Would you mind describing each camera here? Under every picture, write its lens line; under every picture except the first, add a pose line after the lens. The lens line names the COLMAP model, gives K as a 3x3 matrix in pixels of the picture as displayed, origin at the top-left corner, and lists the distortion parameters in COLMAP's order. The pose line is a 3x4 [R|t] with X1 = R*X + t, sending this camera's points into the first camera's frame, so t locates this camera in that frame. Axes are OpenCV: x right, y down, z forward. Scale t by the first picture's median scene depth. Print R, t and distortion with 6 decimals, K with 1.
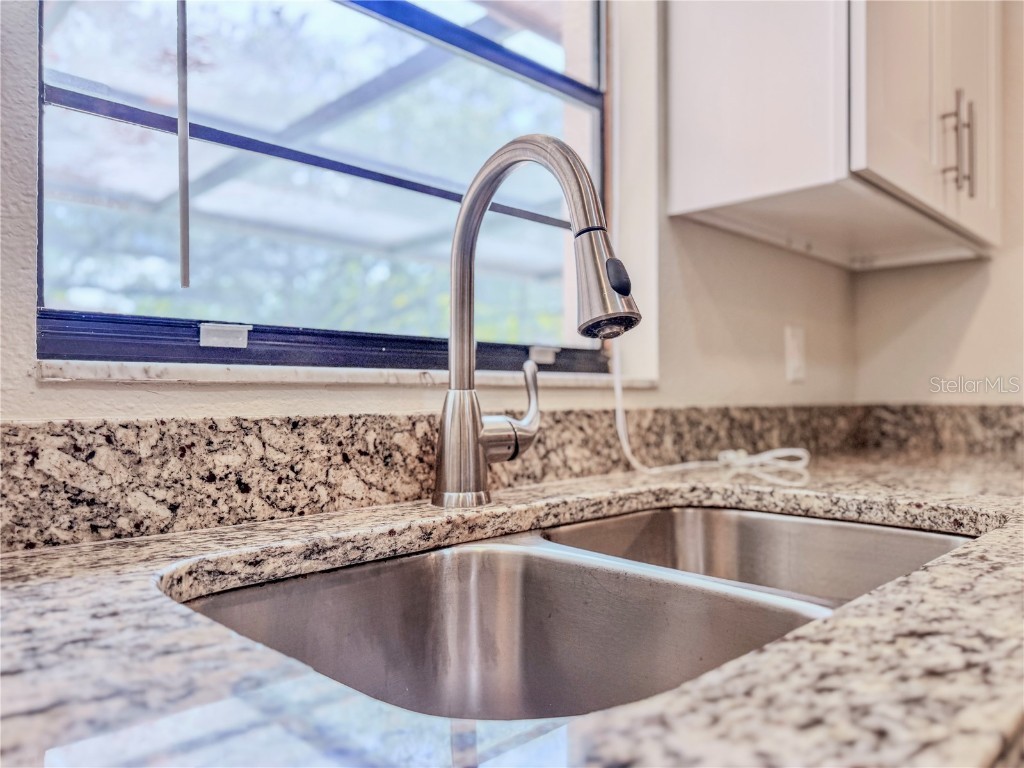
lens RADIAL K [[726.1, 0, 512.0], [0, 726.1, 384.0], [0, 0, 1]] dist [0.124508, -0.204827]
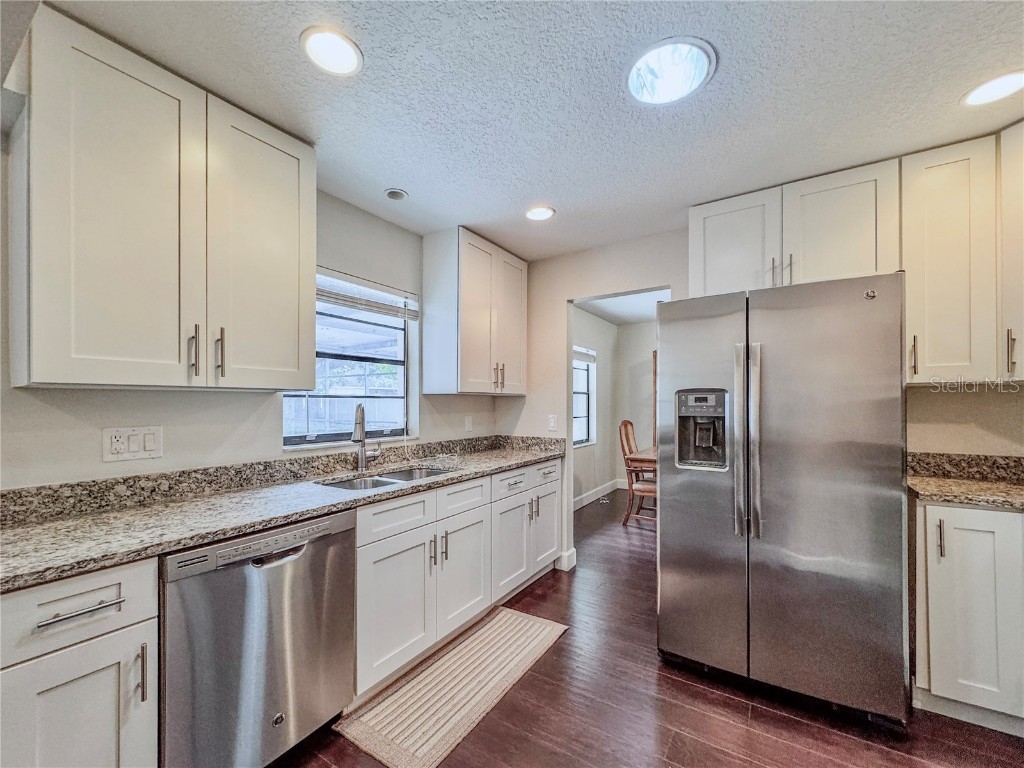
lens RADIAL K [[416.4, 0, 512.6], [0, 416.4, 401.8], [0, 0, 1]] dist [-0.002437, -0.000262]
pose [[0.975640, 0.003580, 0.219348, 0.288307], [-0.006402, 0.999906, 0.012155, -0.321715], [-0.219284, -0.013263, 0.975571, -1.857918]]
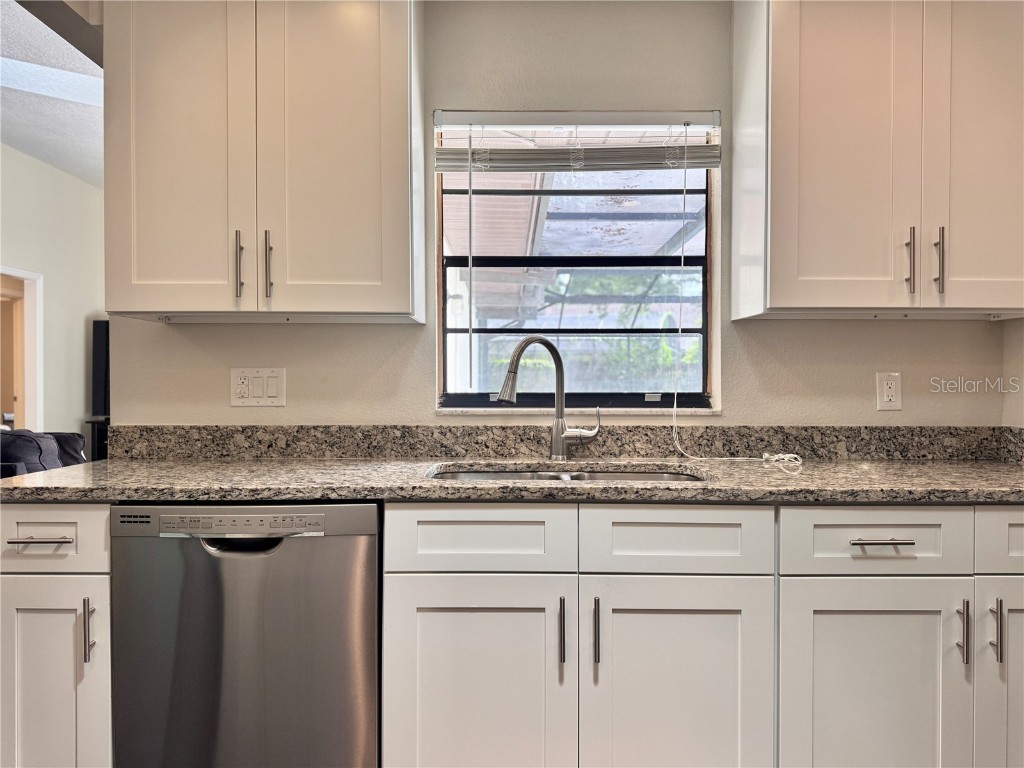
lens RADIAL K [[726.1, 0, 512.0], [0, 726.1, 384.0], [0, 0, 1]] dist [0.124508, -0.204827]
pose [[0.717348, 0.009355, -0.696653, 1.622259], [0.007751, 0.999741, 0.021406, -0.171382], [0.696672, -0.020755, 0.717089, -1.024151]]
